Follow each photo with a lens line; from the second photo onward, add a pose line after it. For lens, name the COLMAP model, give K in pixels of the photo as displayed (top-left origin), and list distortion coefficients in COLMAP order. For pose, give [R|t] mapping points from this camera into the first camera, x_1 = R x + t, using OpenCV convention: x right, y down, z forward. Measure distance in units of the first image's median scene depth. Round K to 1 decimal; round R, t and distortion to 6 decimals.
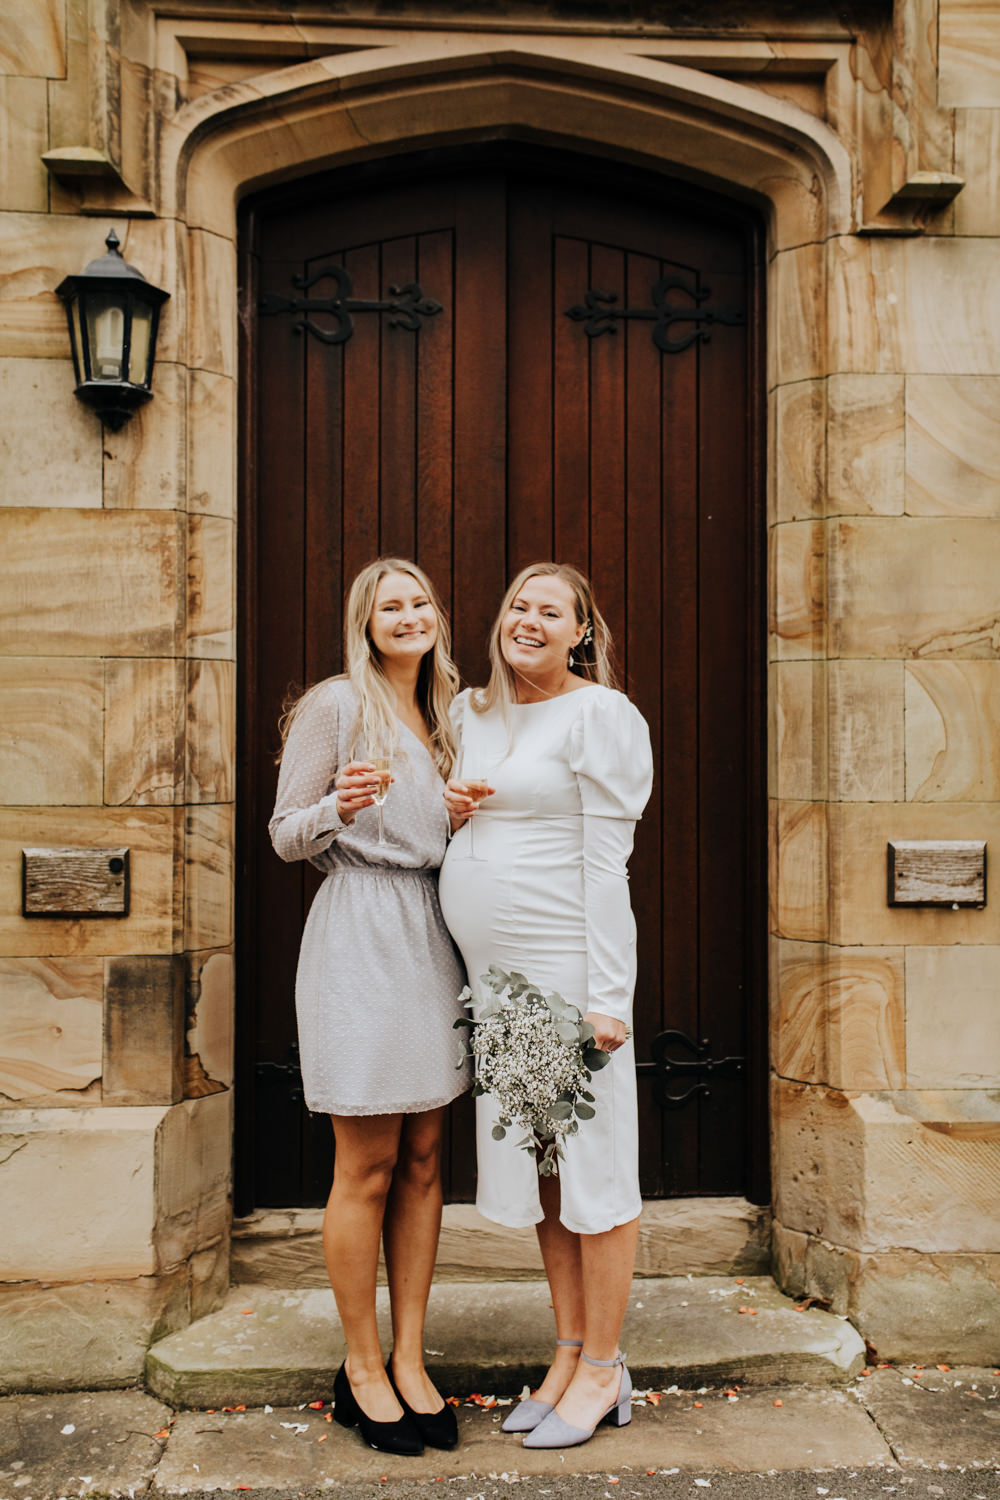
lens RADIAL K [[1534.6, 0, 508.6], [0, 1534.6, 699.1], [0, 0, 1]] dist [0.017887, 0.158133]
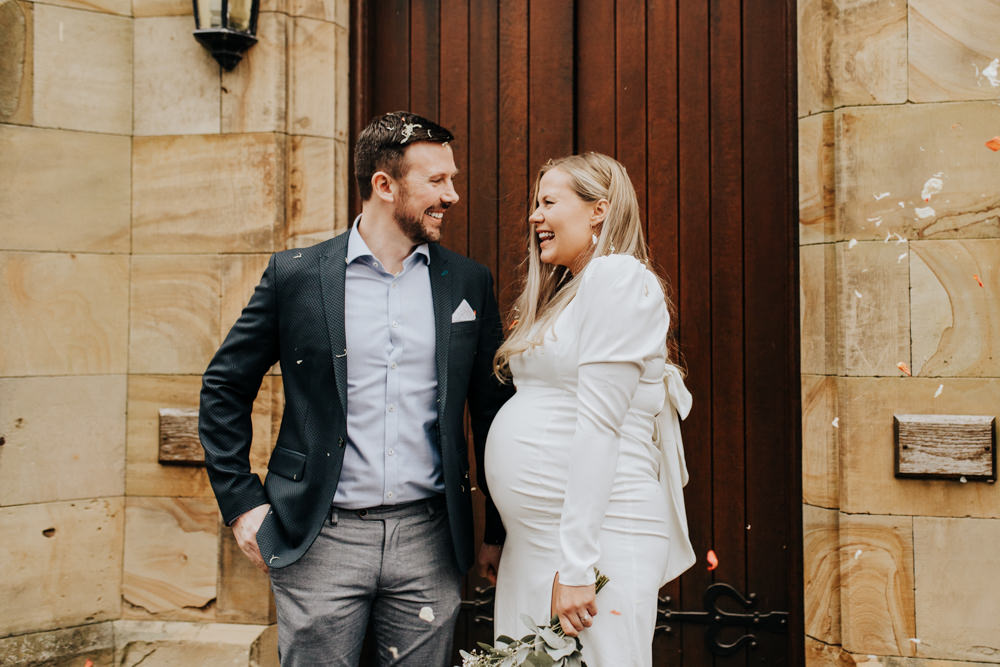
lens RADIAL K [[1127.5, 0, 594.5], [0, 1127.5, 274.4], [0, 0, 1]] dist [0.036706, 0.078004]
pose [[0.961134, -0.016952, -0.275560, 0.265047], [0.010119, 0.999606, -0.026199, 0.015553], [0.275896, 0.022392, 0.960927, 0.204917]]
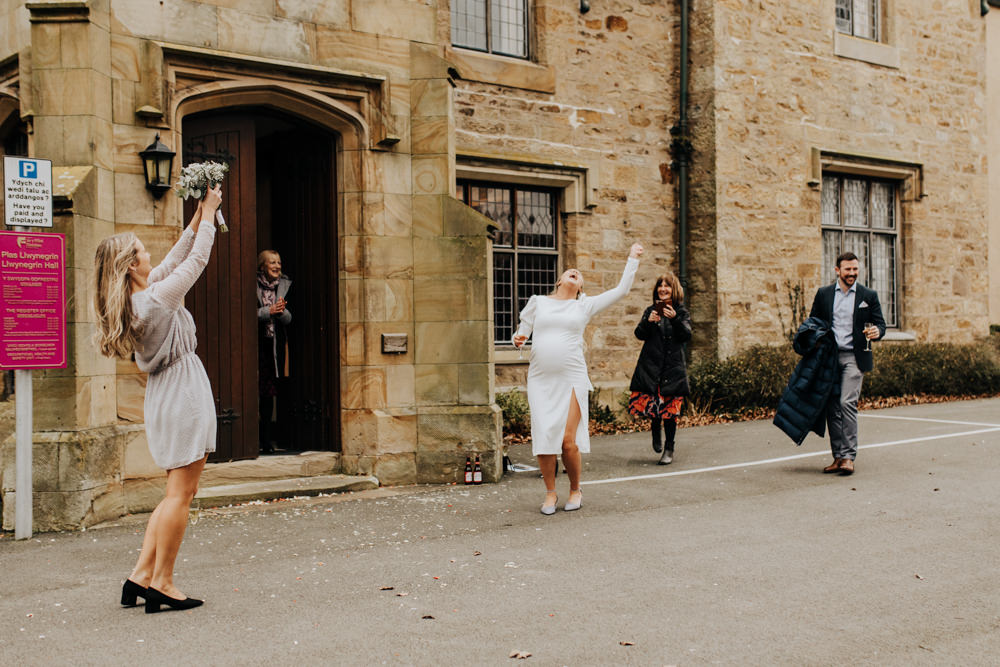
lens RADIAL K [[1273.2, 0, 566.6], [0, 1273.2, 320.1], [0, 0, 1]] dist [0.026518, 0.107050]
pose [[0.794472, -0.005704, 0.607274, -1.107726], [0.006503, 0.999978, 0.000885, 0.063114], [-0.607266, 0.003246, 0.794492, -1.429663]]
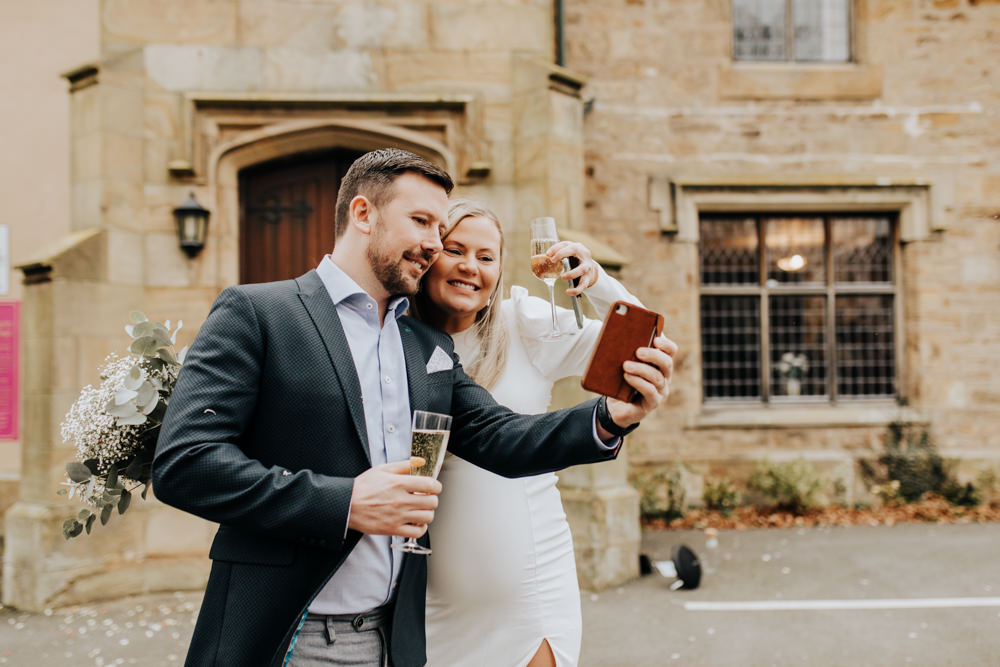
lens RADIAL K [[1036.9, 0, 500.0], [0, 1036.9, 333.5], [0, 0, 1]] dist [0.044459, 0.031539]
pose [[0.999791, -0.018565, 0.008602, 0.286461], [0.018854, 0.999211, -0.034952, 0.041657], [-0.007946, 0.035107, 0.999352, -0.904173]]
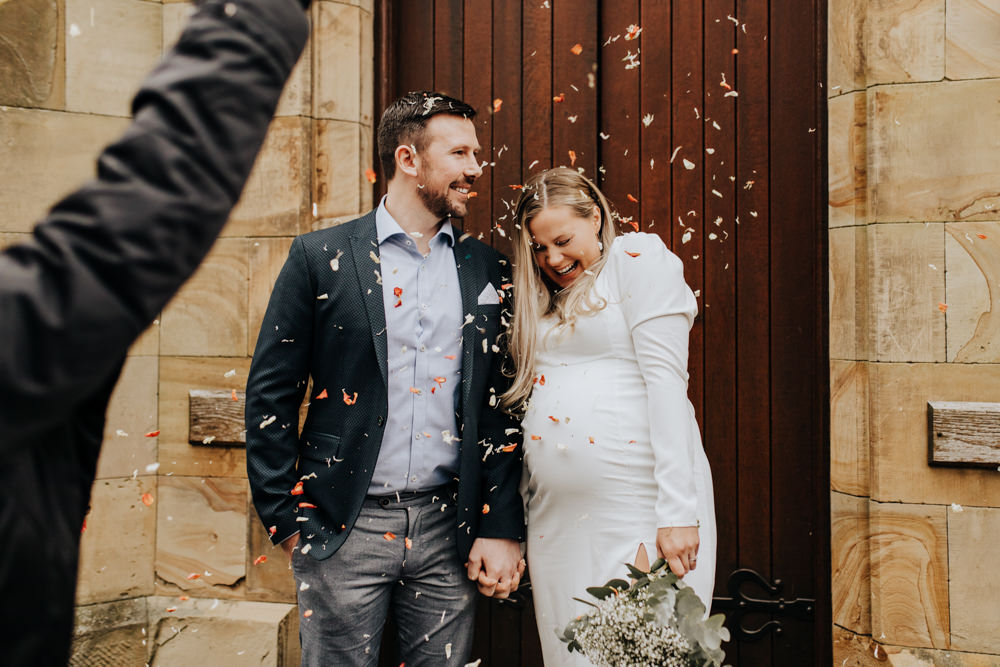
lens RADIAL K [[1075.9, 0, 563.4], [0, 1075.9, 281.3], [0, 0, 1]] dist [0.054206, 0.023163]
pose [[0.948281, -0.010413, -0.317263, 0.246789], [0.008137, 0.999931, -0.008498, 0.017297], [0.317329, 0.005477, 0.948300, 0.244920]]
